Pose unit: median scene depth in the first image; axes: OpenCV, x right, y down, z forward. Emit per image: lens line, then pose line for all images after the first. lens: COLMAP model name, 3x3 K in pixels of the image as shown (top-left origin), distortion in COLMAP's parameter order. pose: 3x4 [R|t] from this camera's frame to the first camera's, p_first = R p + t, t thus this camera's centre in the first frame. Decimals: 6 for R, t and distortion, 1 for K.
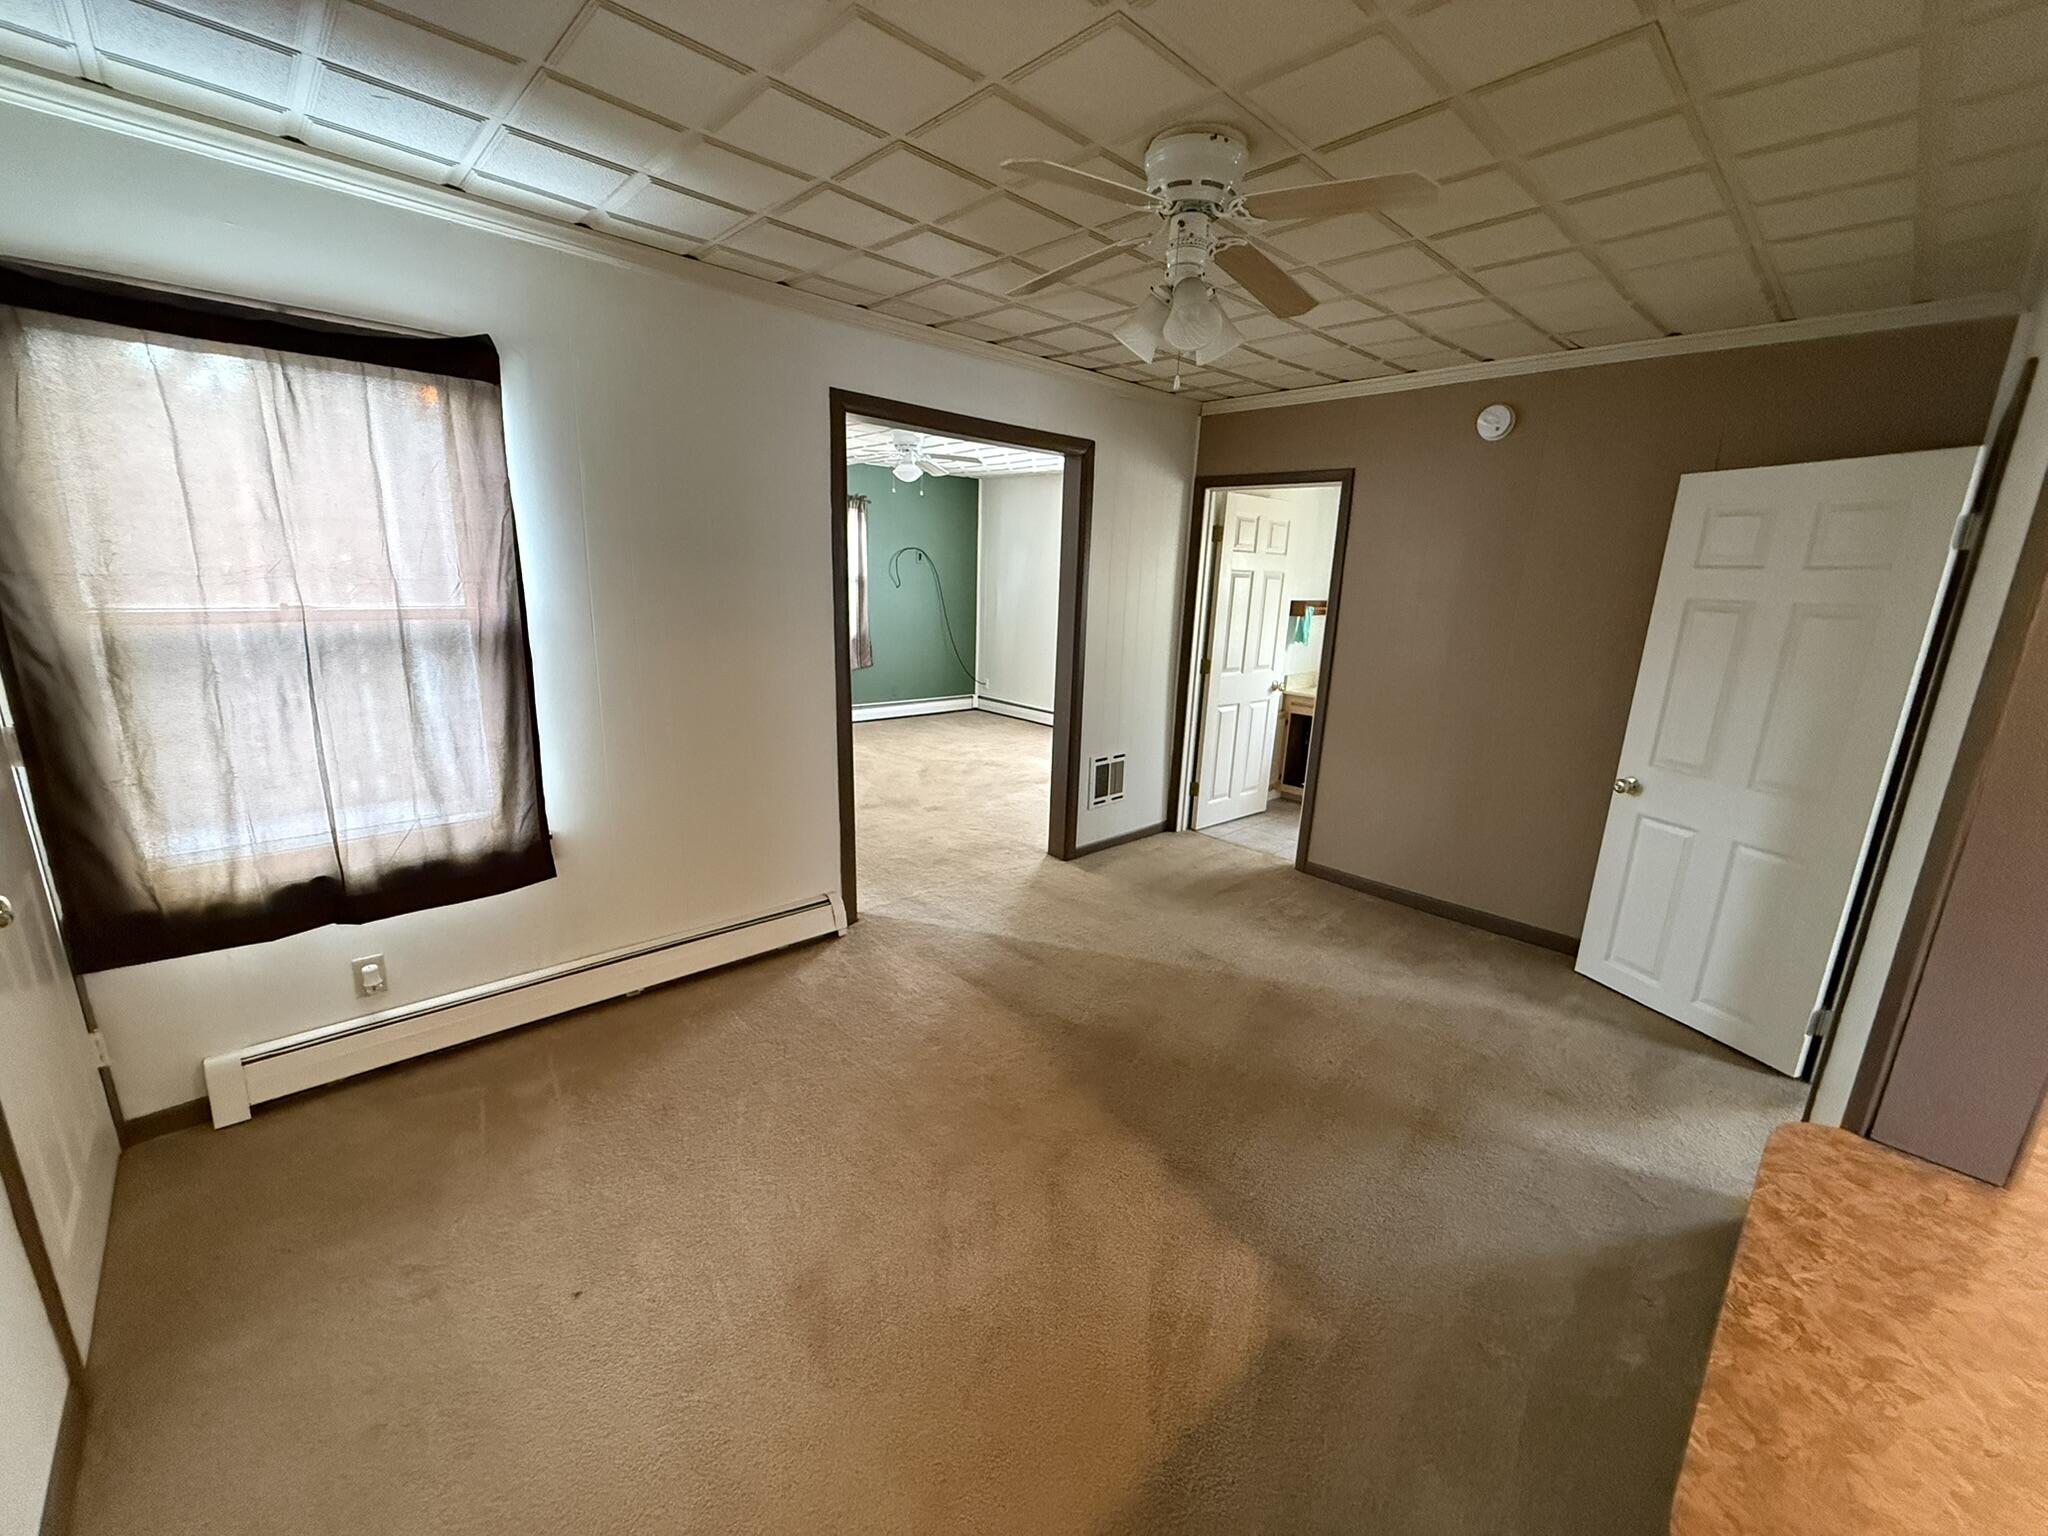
lens RADIAL K [[810.0, 0, 1031.5], [0, 810.0, 778.0], [0, 0, 1]] dist [0.001265, -0.000014]
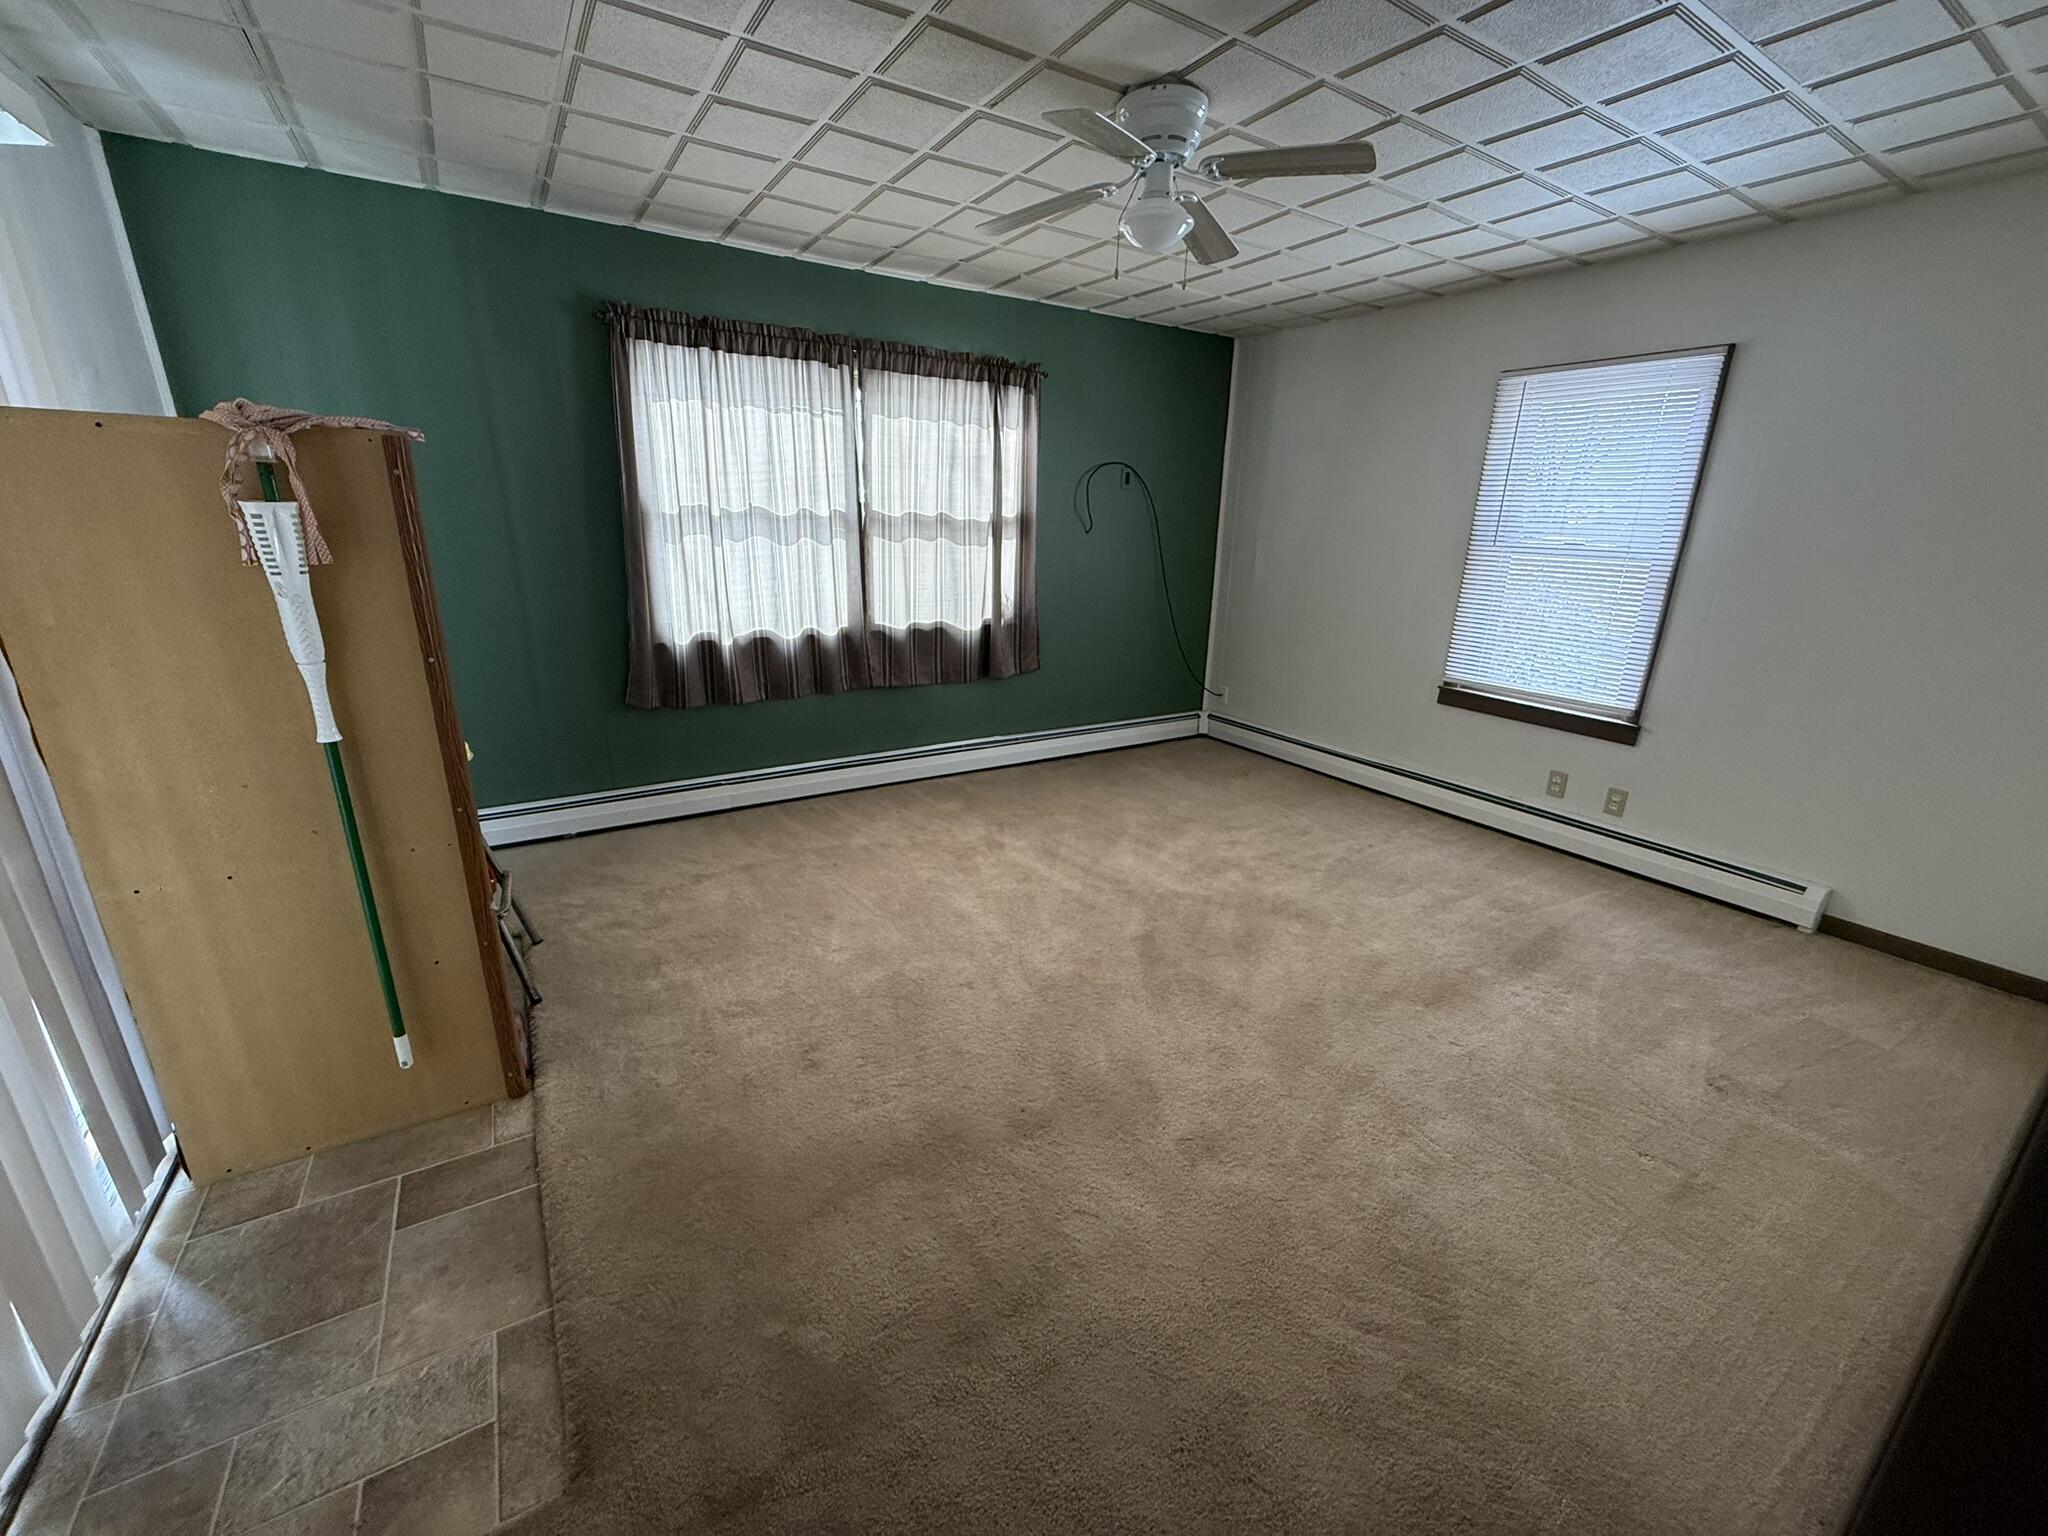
lens RADIAL K [[810.0, 0, 1019.2], [0, 810.0, 771.2], [0, 0, 1]] dist [0.001265, -0.000014]
pose [[0.979603, 0.043038, -0.196279, -0.092081], [-0.031438, 0.997591, 0.061839, -0.101281], [0.198468, -0.054407, 0.978596, 0.418541]]
